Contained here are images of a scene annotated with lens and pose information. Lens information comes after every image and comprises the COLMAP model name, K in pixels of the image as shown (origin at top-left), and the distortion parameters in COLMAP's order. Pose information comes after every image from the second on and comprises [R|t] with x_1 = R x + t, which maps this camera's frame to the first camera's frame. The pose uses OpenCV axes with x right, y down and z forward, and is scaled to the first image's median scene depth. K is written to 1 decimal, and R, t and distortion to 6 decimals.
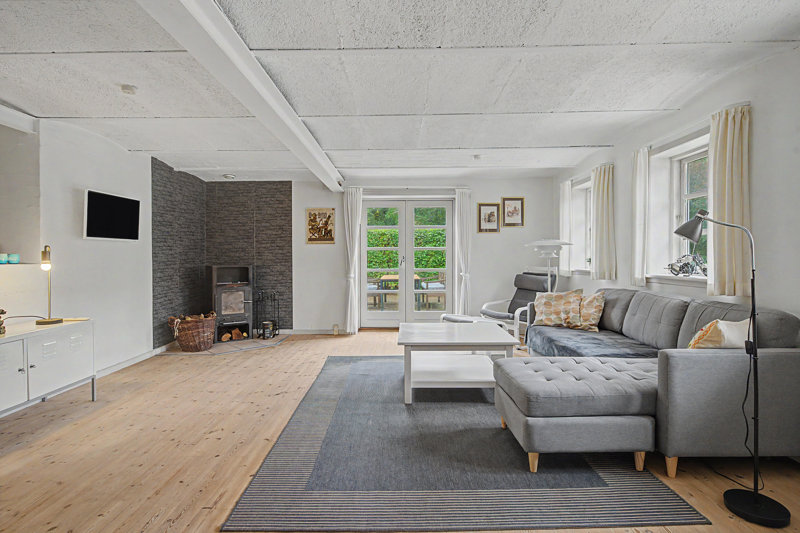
lens RADIAL K [[420.9, 0, 397.7], [0, 420.9, 253.9], [0, 0, 1]] dist [-0.001650, -0.000242]
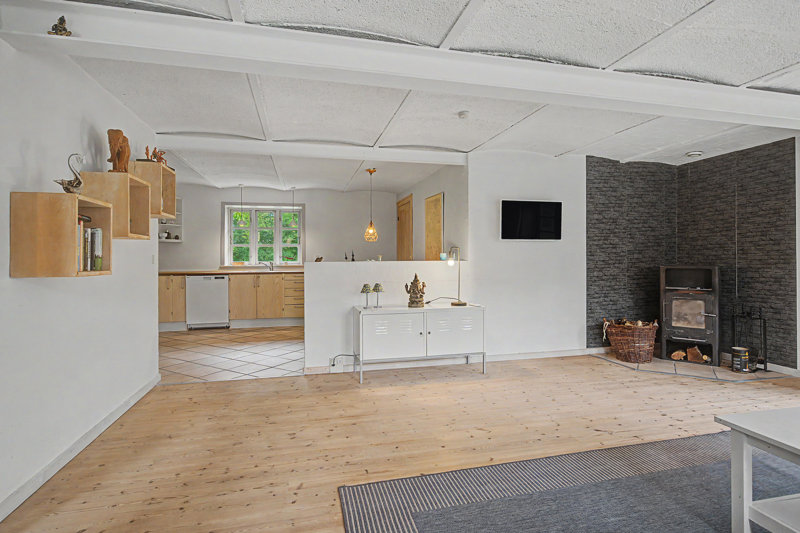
lens RADIAL K [[420.9, 0, 397.7], [0, 420.9, 253.9], [0, 0, 1]] dist [-0.001650, -0.000242]
pose [[0.237602, -0.002877, -0.971358, 0.279388], [0.007522, 0.999971, -0.001122, 0.000833], [0.971333, -0.007040, 0.237617, 0.321032]]
